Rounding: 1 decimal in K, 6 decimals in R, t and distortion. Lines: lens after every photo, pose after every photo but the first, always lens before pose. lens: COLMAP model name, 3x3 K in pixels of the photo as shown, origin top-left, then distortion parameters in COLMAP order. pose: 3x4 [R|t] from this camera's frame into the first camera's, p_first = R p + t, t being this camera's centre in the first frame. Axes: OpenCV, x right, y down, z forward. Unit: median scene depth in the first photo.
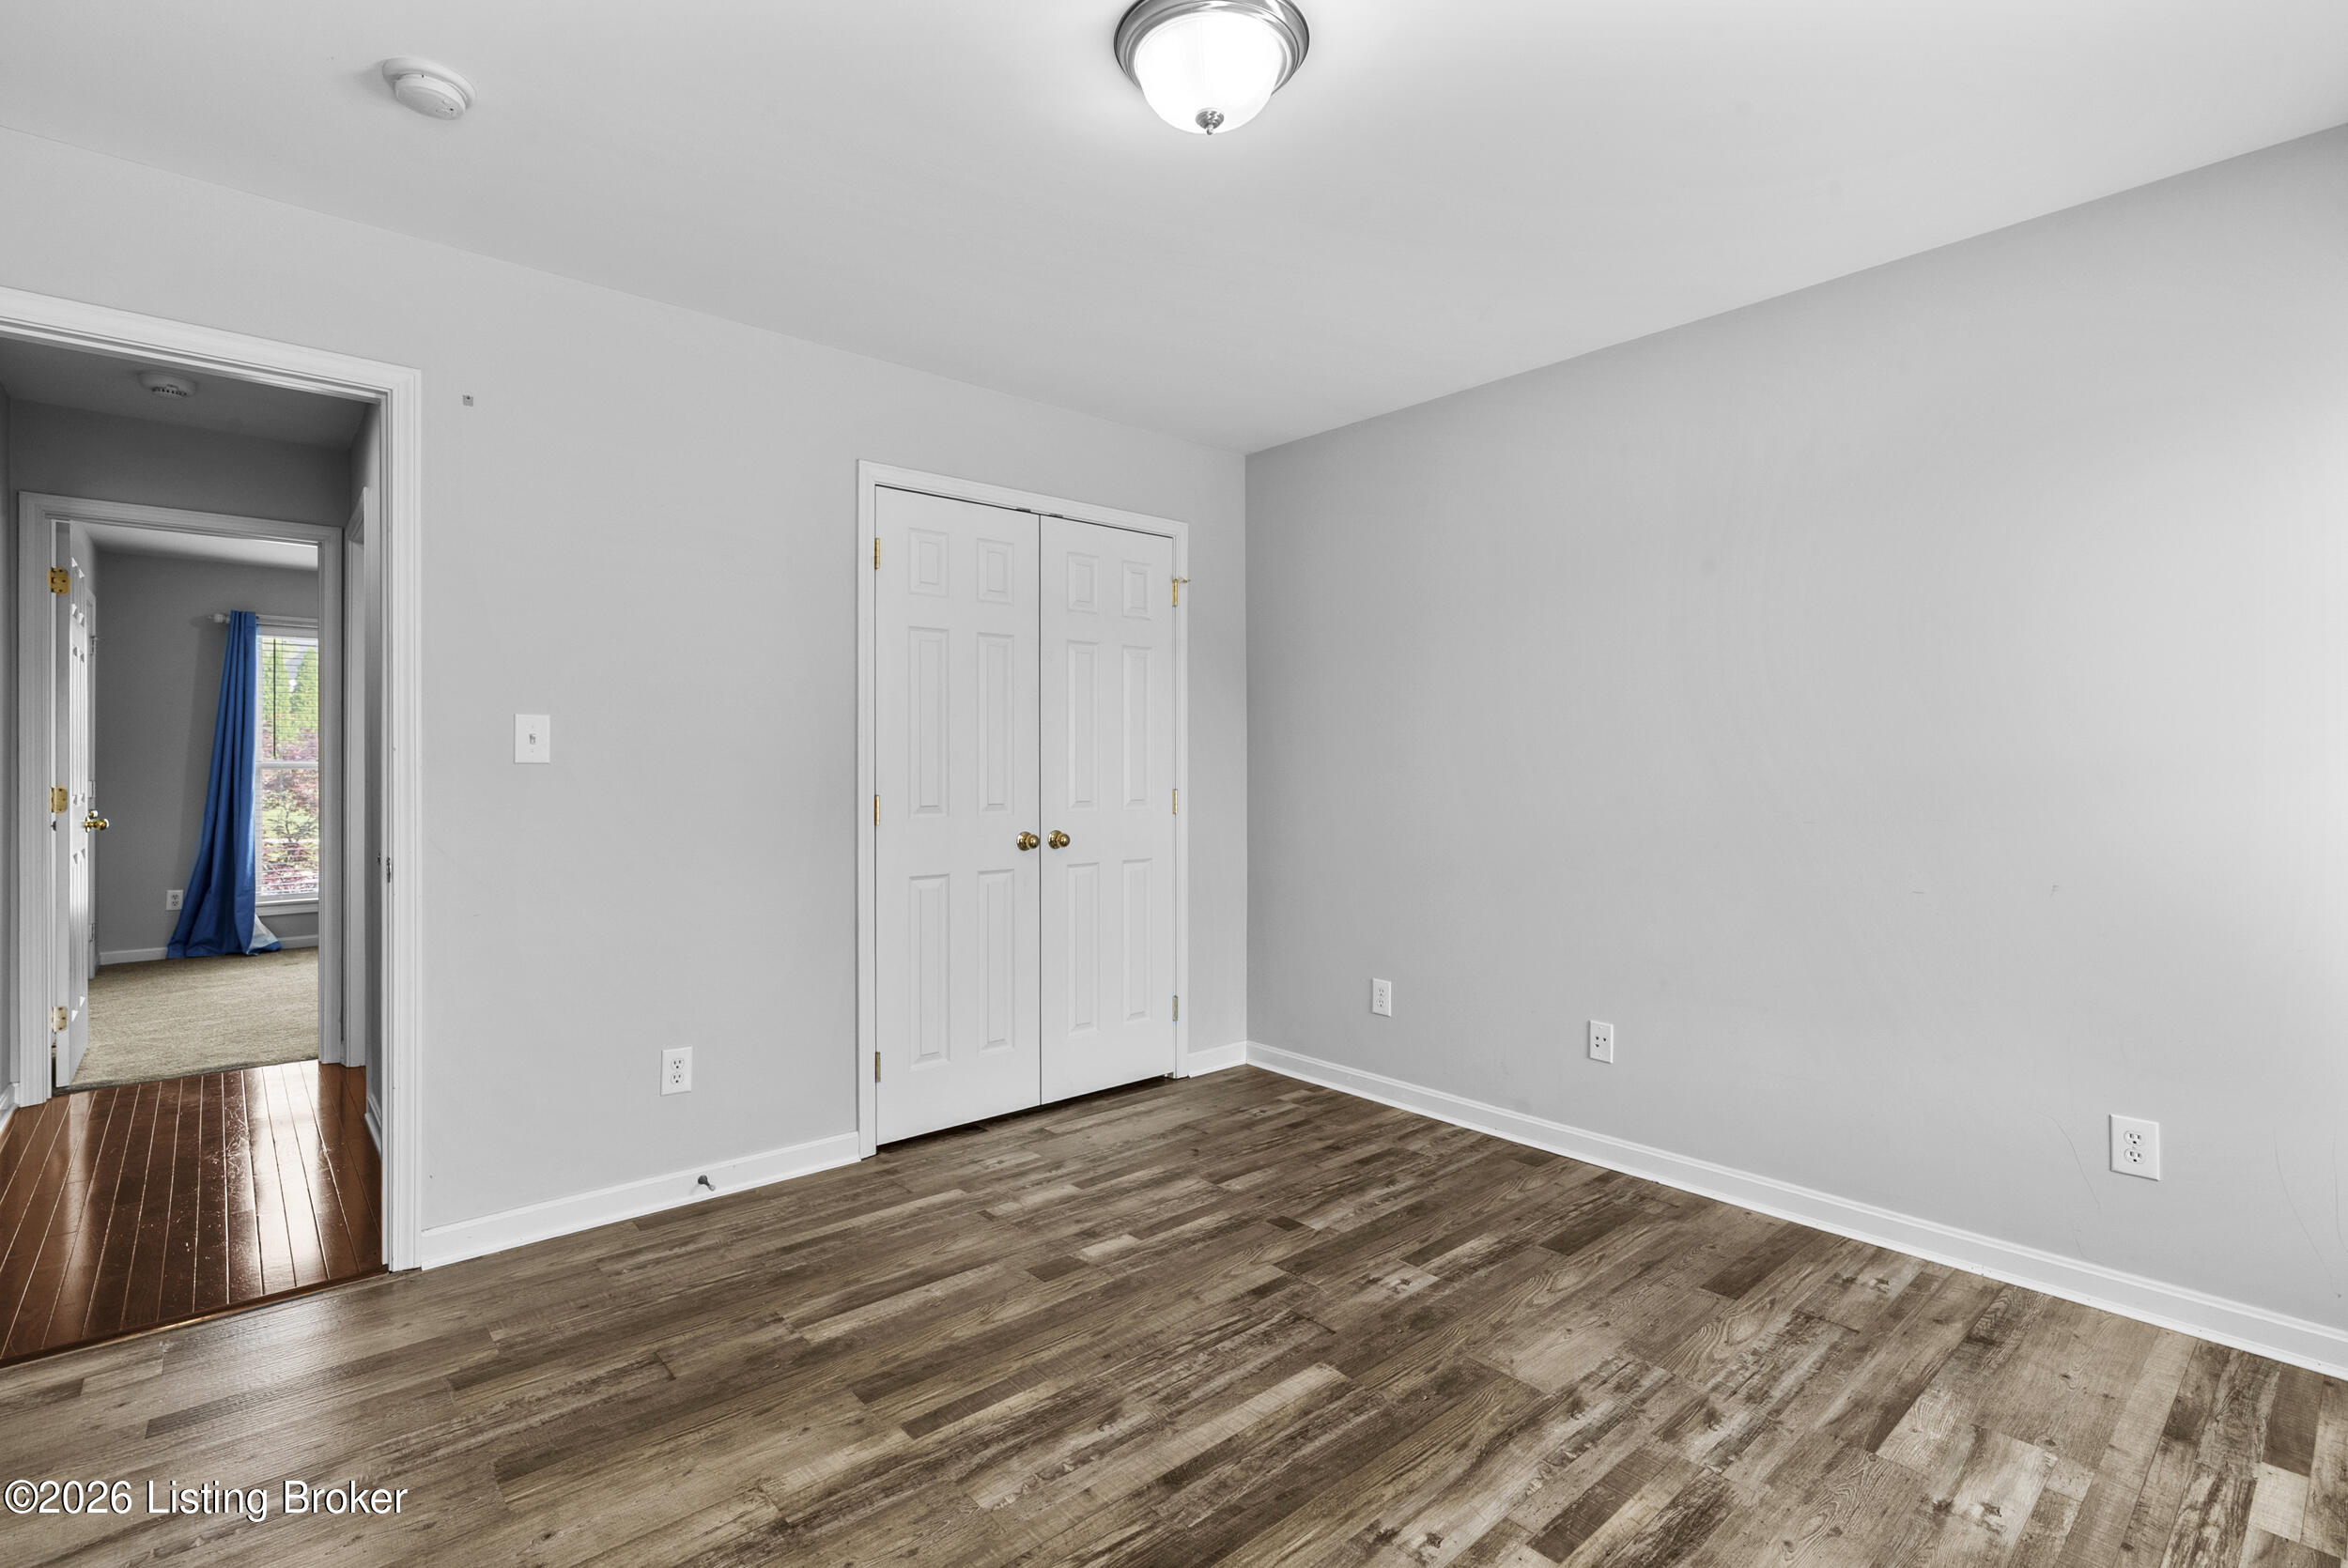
lens RADIAL K [[1104.7, 0, 1180.6], [0, 1104.7, 774.1], [0, 0, 1]] dist [-0.001519, 0.000038]
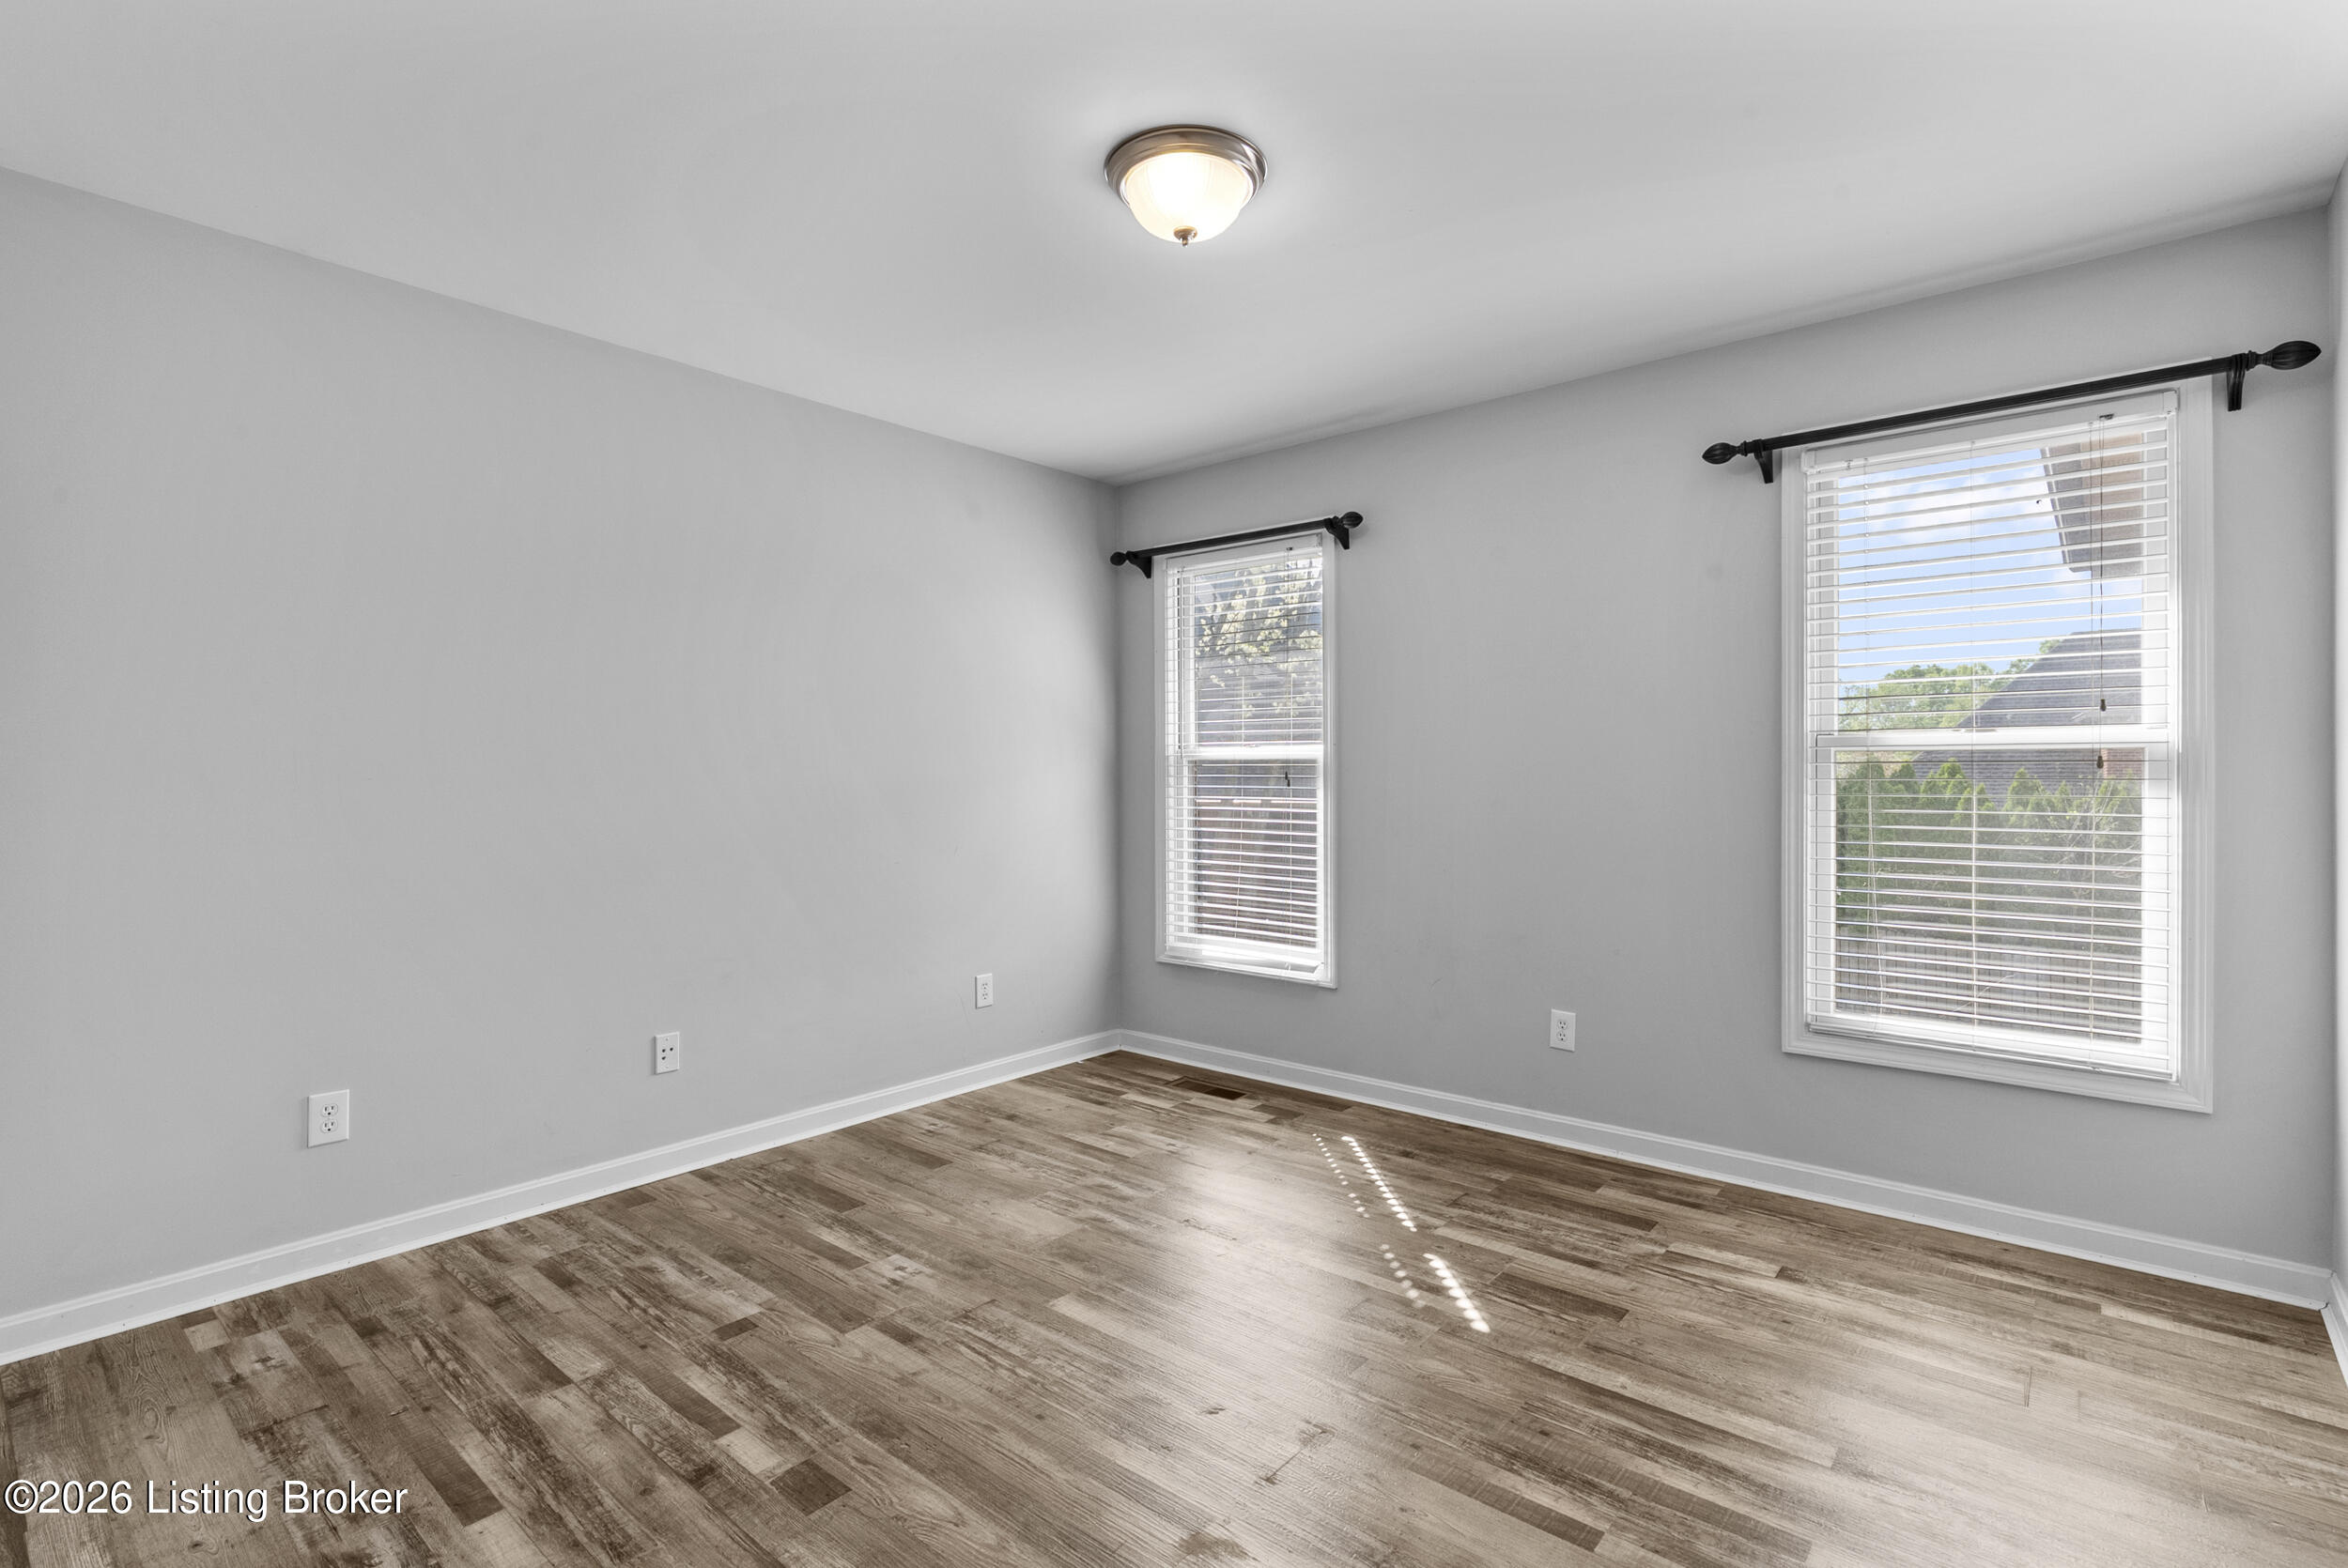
lens RADIAL K [[1104.7, 0, 1180.6], [0, 1104.7, 774.1], [0, 0, 1]] dist [-0.001519, 0.000038]
pose [[-0.158484, 0.001570, 0.987360, -0.785509], [0.009314, 0.999957, -0.000095, -0.004740], [-0.987318, 0.009181, -0.158492, 0.811204]]
